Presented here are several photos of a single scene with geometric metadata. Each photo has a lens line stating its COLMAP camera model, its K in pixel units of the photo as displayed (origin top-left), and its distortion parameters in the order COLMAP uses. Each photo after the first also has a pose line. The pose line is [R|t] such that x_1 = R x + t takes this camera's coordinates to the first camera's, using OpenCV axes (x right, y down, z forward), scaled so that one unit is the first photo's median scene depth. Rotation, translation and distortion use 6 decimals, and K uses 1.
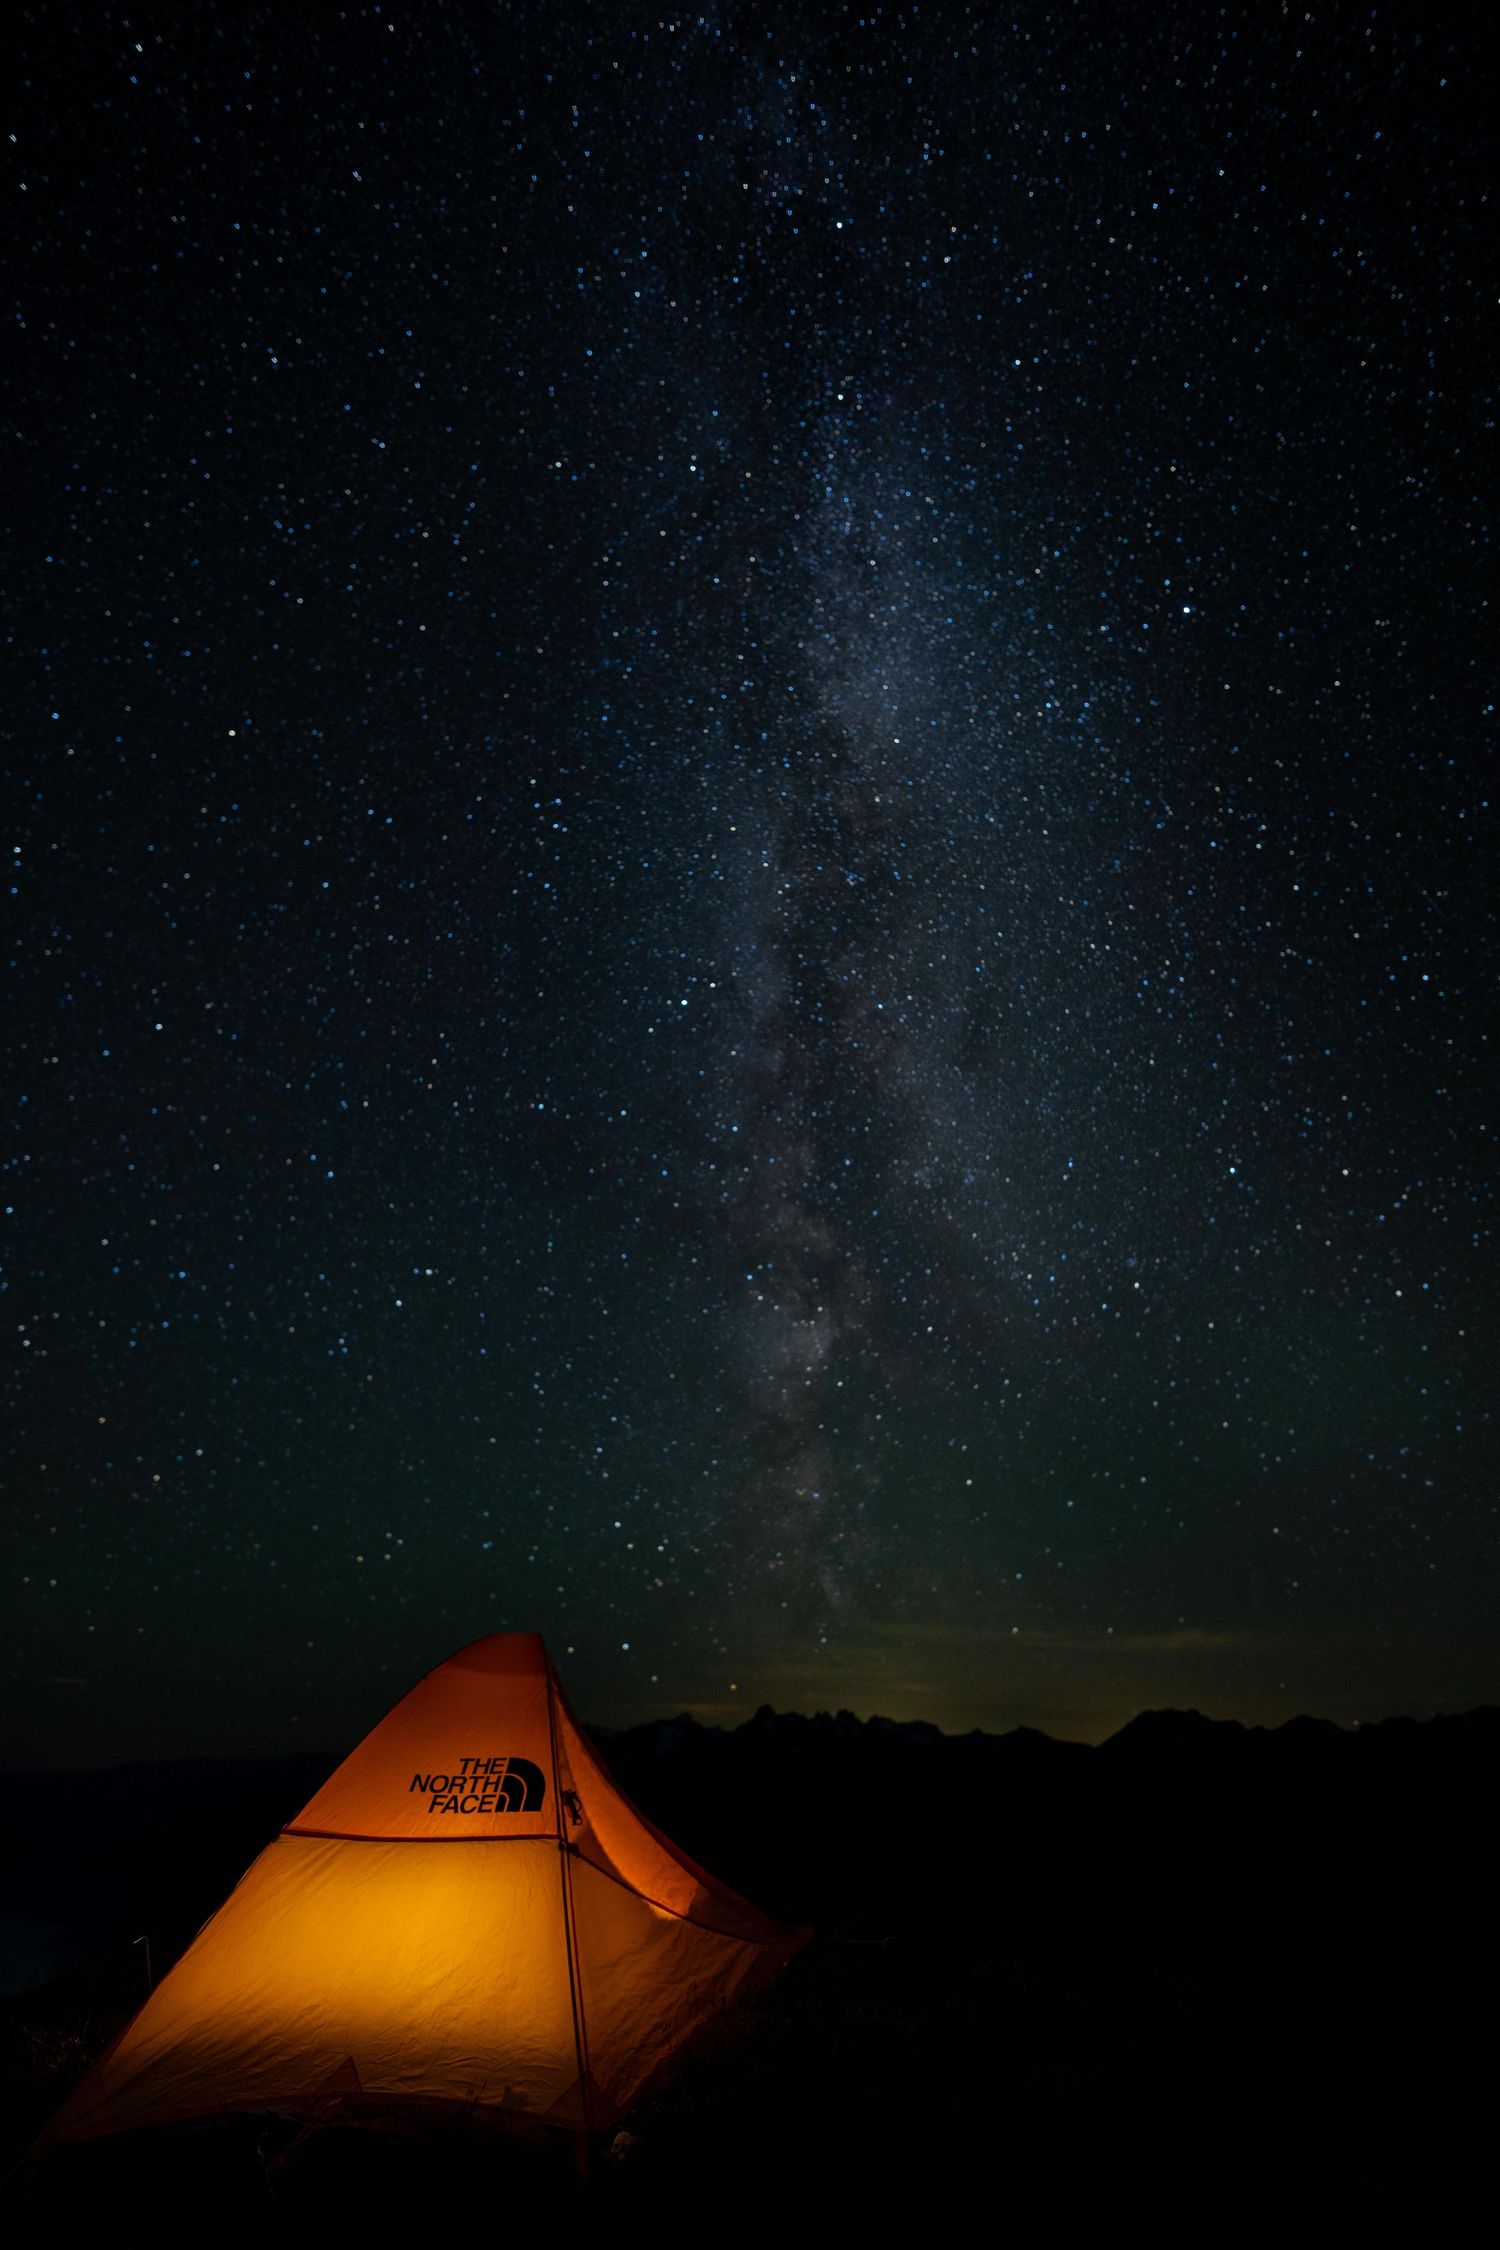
lens RADIAL K [[940.5, 0, 750.0], [0, 940.5, 1125.0], [0, 0, 1]] dist [0.006031, -0.000127]
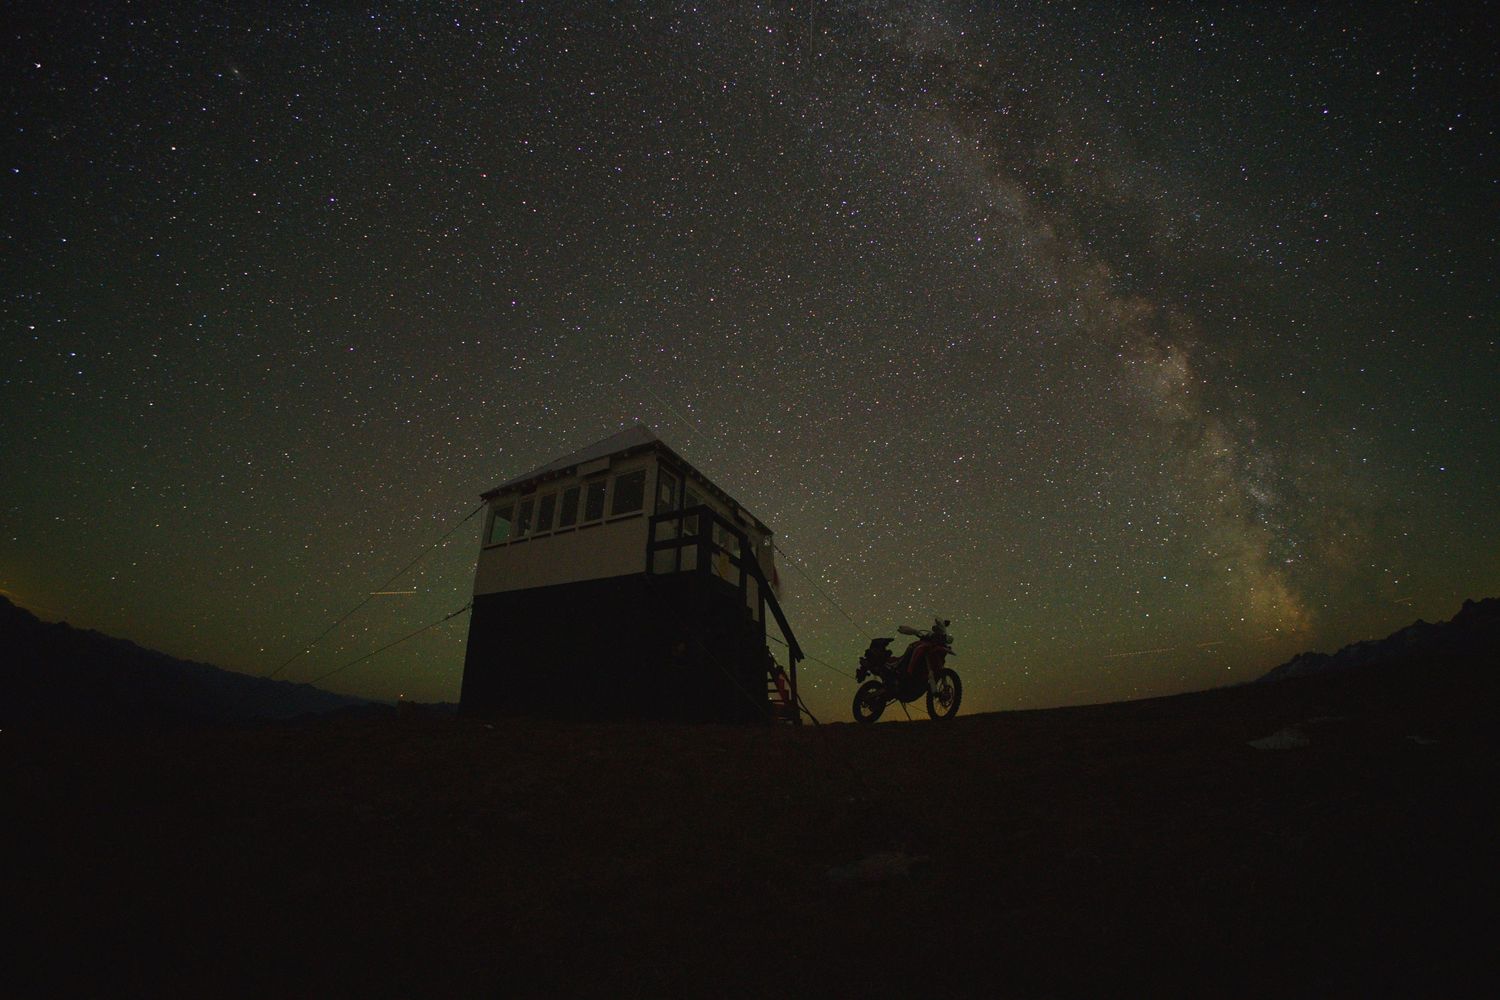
lens RADIAL K [[1511.1, 0, 750.0], [0, 1511.1, 500.0], [0, 0, 1]] dist [-0.000305, -0.000096]
pose [[0.592338, -0.466119, -0.657167, 1.183443], [0.606621, 0.794810, -0.016968, 0.026506], [0.530232, -0.388601, 0.753554, -1.298131]]
